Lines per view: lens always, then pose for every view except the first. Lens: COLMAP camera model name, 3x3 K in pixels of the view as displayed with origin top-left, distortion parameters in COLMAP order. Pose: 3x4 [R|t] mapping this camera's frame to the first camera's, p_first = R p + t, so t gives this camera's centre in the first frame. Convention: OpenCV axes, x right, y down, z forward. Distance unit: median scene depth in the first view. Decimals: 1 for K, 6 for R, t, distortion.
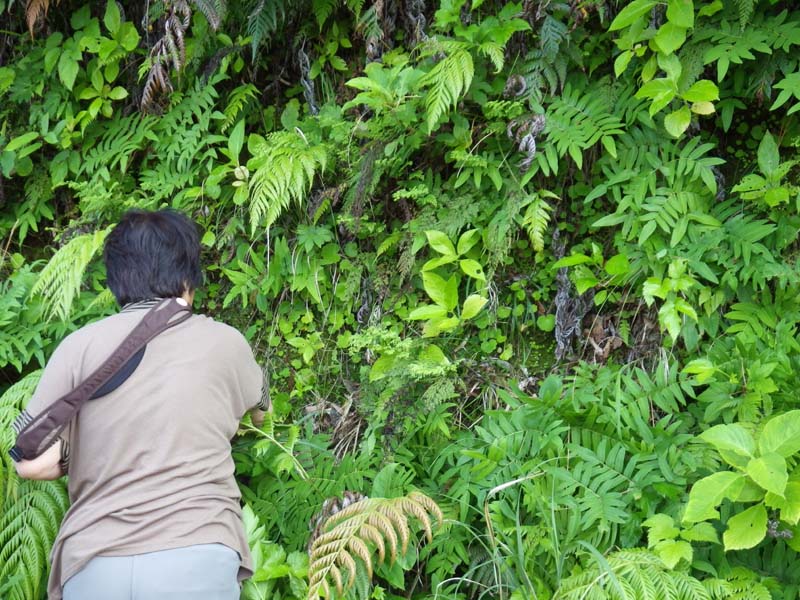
lens RADIAL K [[1194.7, 0, 399.9], [0, 1194.7, 297.3], [0, 0, 1]] dist [0.001832, 0.000000]
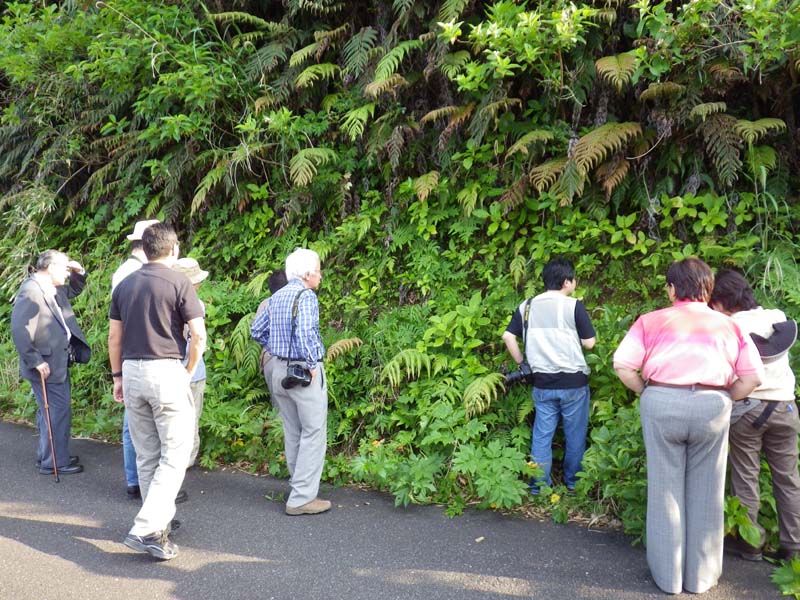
lens RADIAL K [[649.1, 0, 400.2], [0, 649.1, 305.7], [0, 0, 1]] dist [0.003122, -0.000098]
pose [[0.999229, -0.037529, 0.011509, 0.112958], [0.037556, 0.999292, -0.002148, 0.060010], [-0.011420, 0.002579, 0.999931, -0.899845]]
